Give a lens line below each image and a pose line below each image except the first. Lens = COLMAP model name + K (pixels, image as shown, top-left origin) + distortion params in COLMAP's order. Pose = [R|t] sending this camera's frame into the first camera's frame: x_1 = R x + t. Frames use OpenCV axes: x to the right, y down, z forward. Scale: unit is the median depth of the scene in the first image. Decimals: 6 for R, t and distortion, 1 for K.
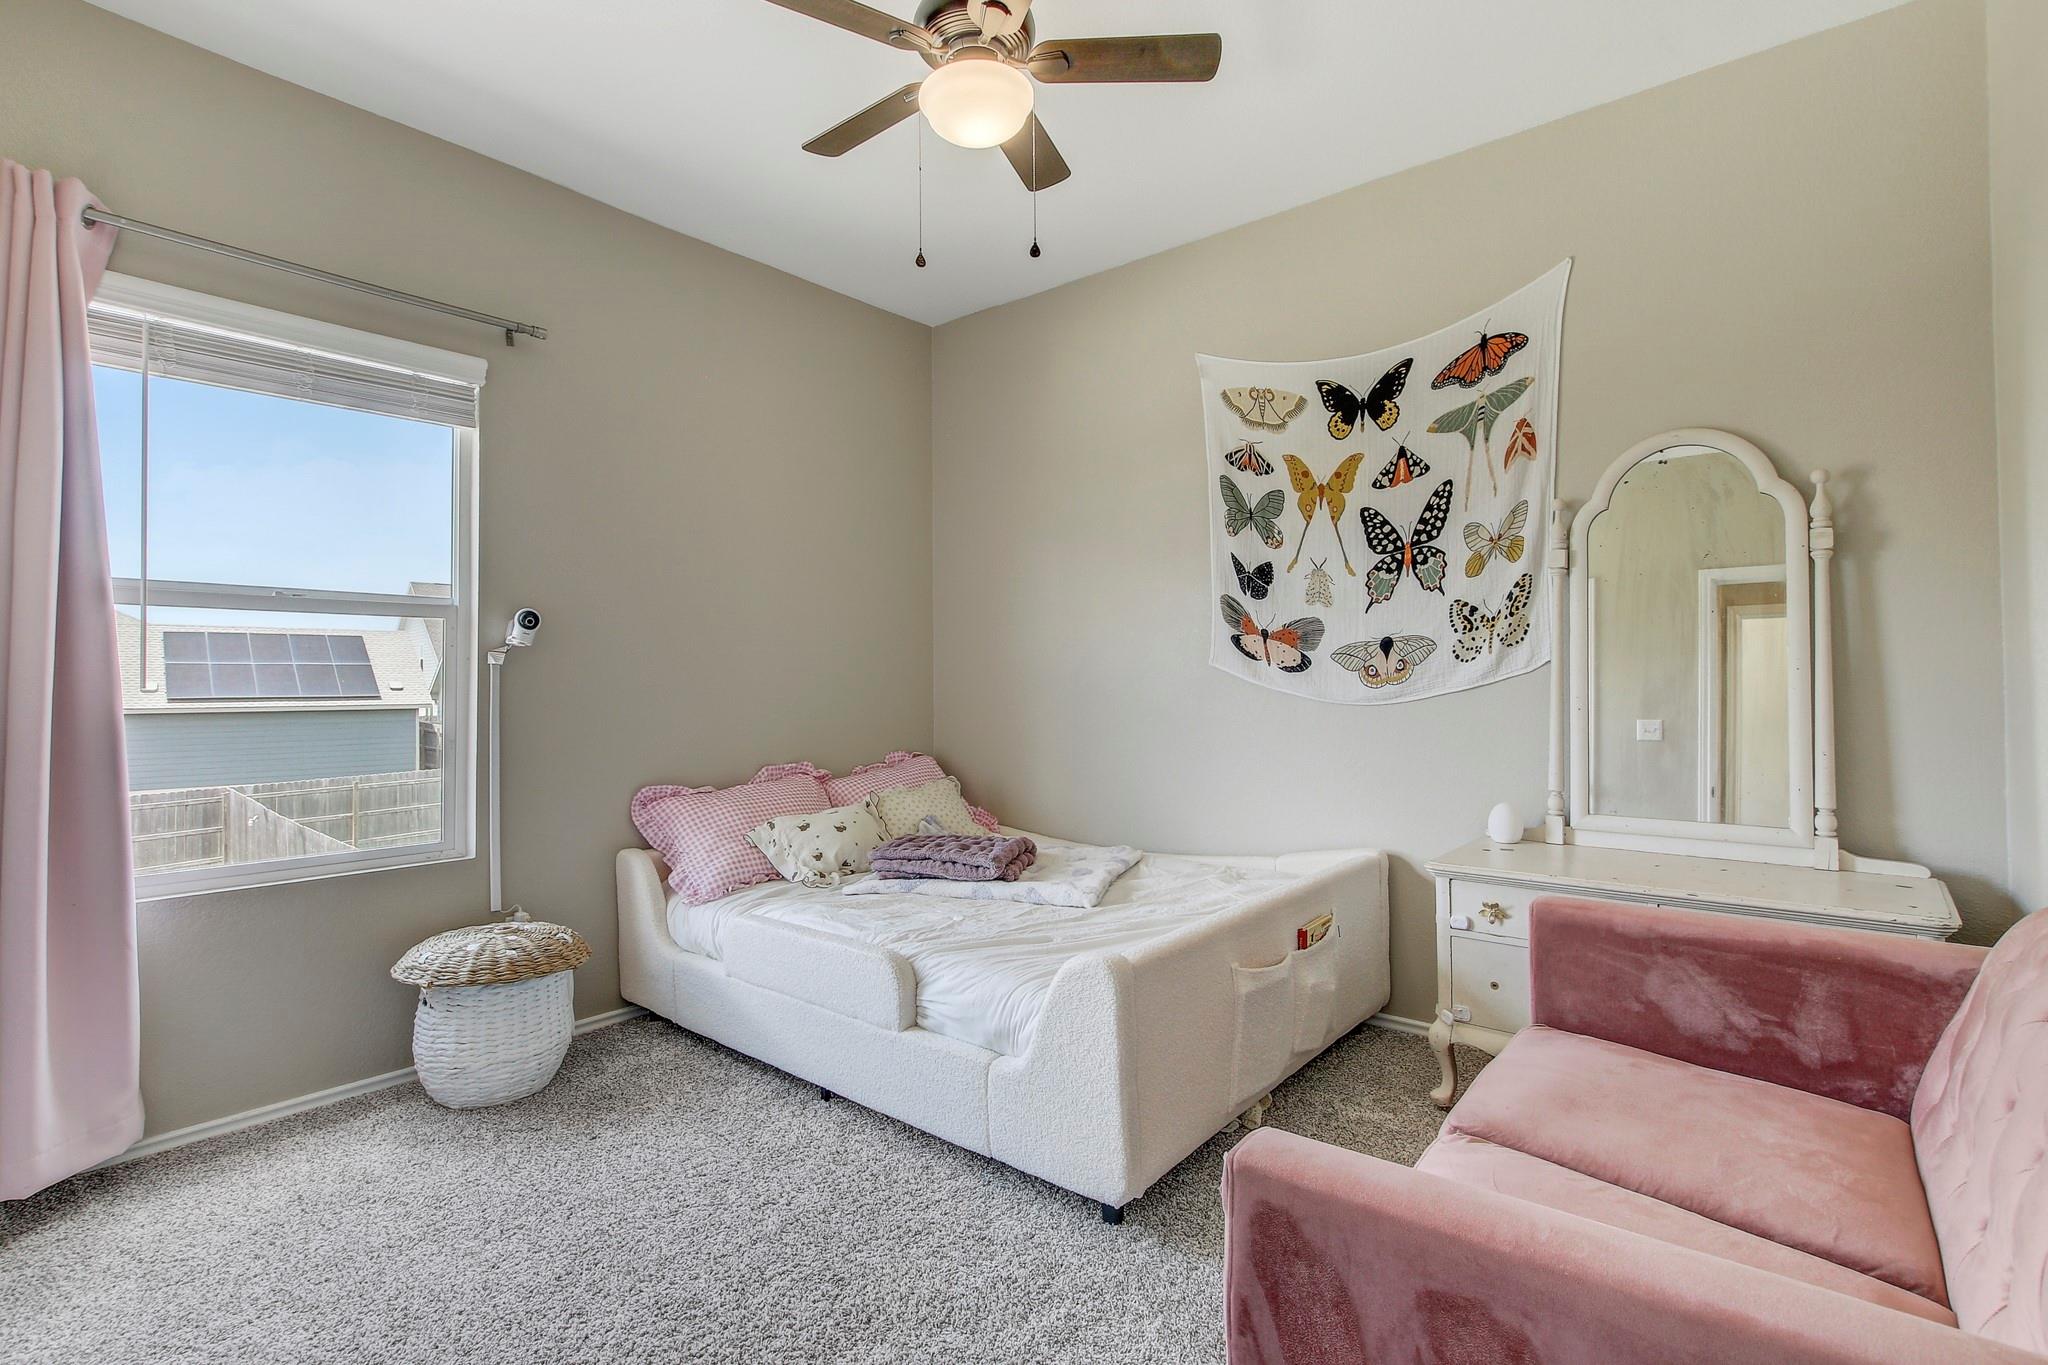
lens RADIAL K [[962.4, 0, 1017.6], [0, 962.4, 686.8], [0, 0, 1]] dist [-0.002684, 0.001081]
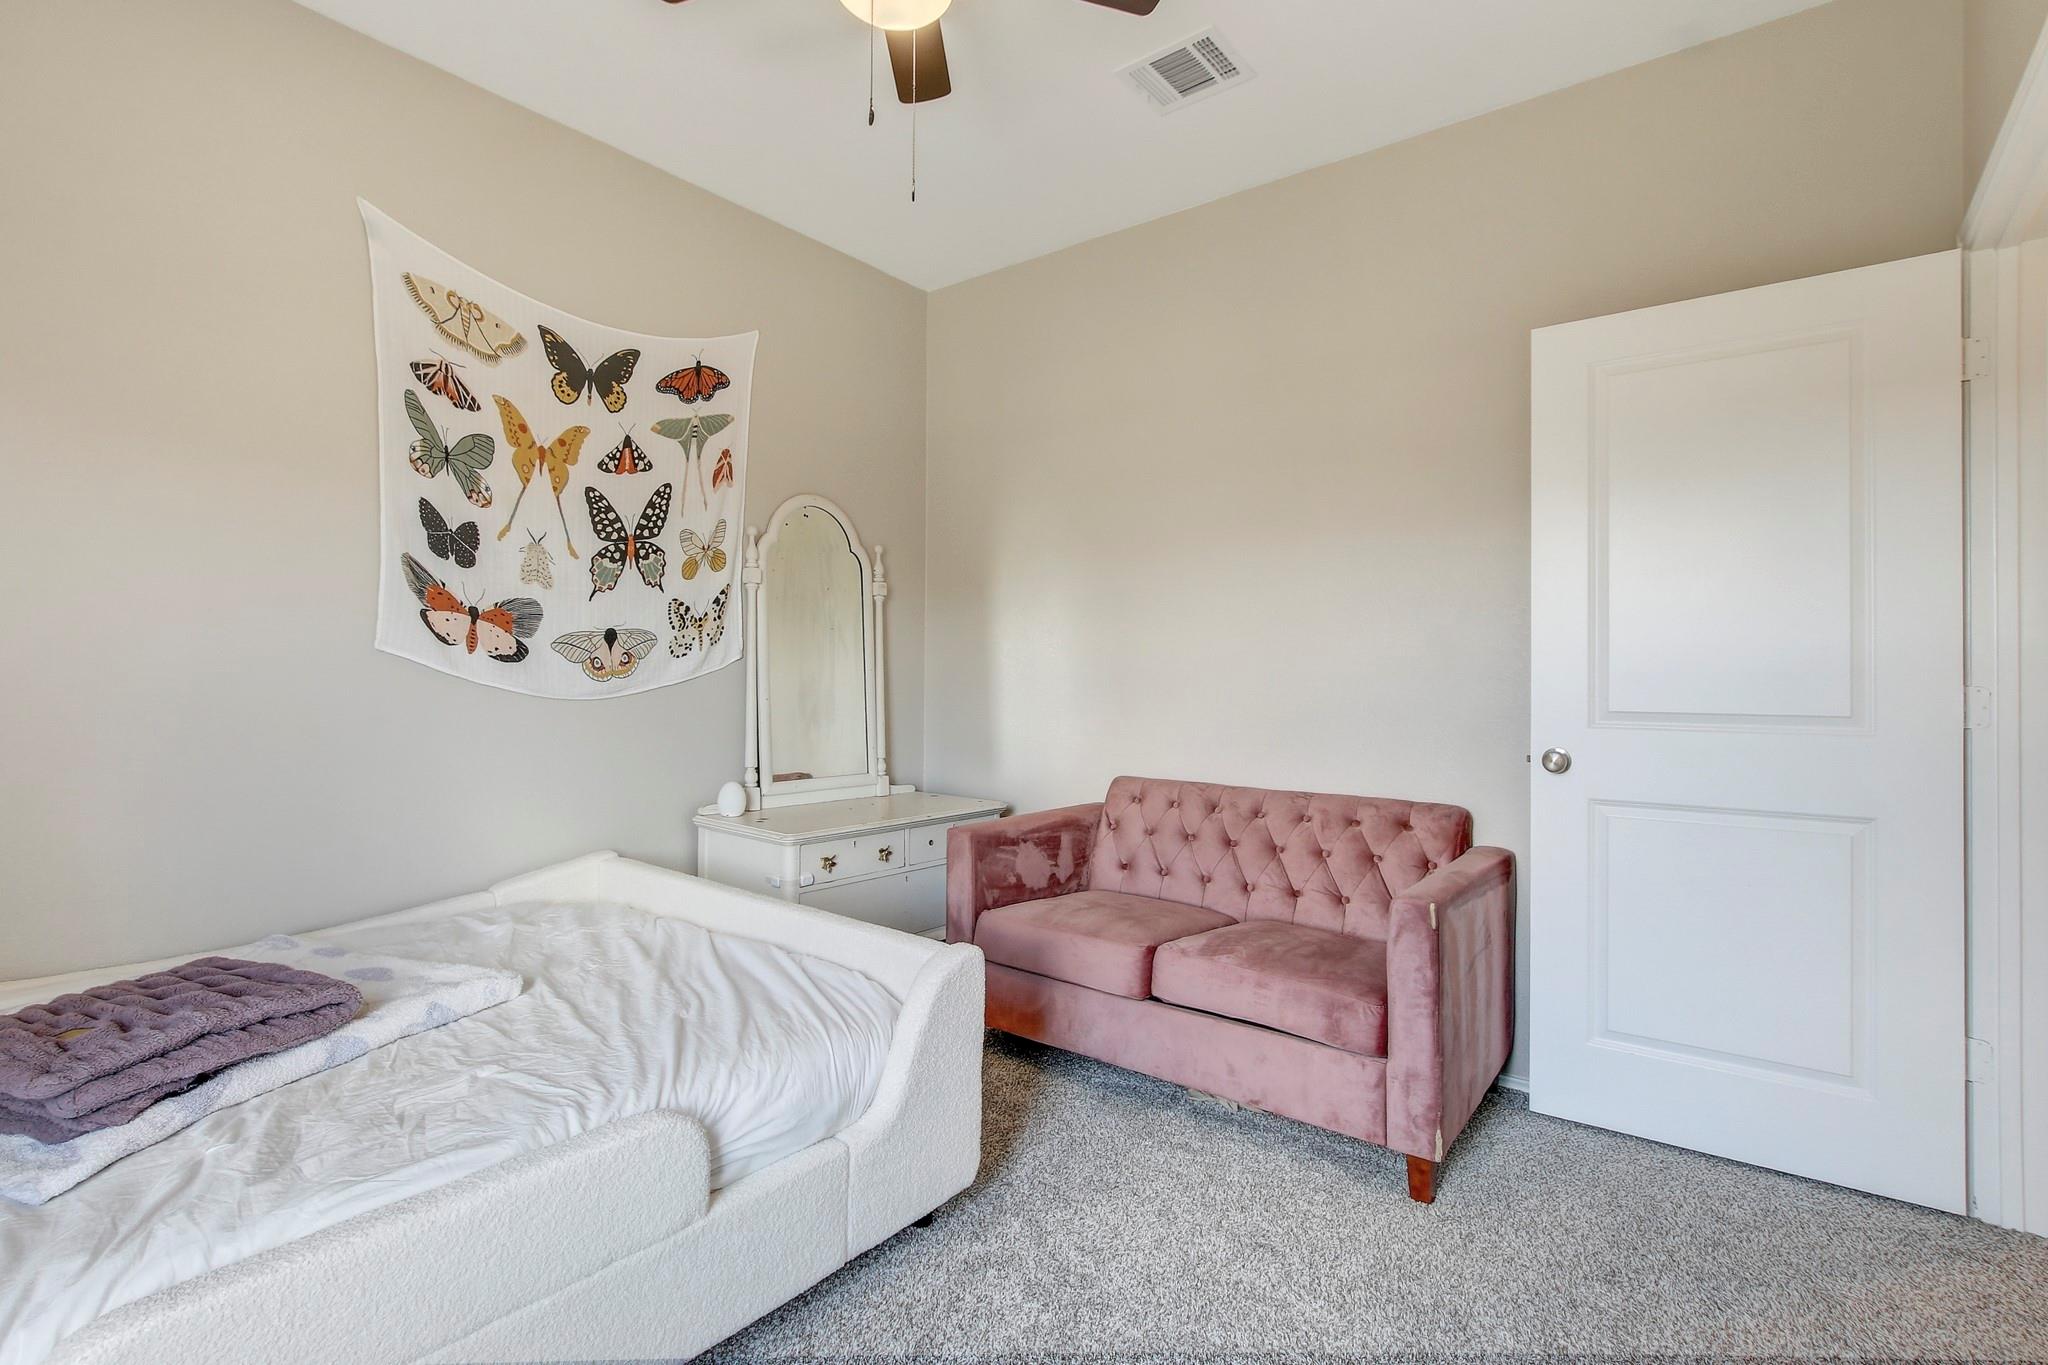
lens RADIAL K [[962.4, 0, 1016.6], [0, 962.4, 686.2], [0, 0, 1]] dist [-0.002684, 0.001081]
pose [[-0.014958, -0.001904, 0.999886, -0.589349], [-0.004054, 0.999990, 0.001844, 0.002524], [-0.999880, -0.004026, -0.014966, 0.616675]]
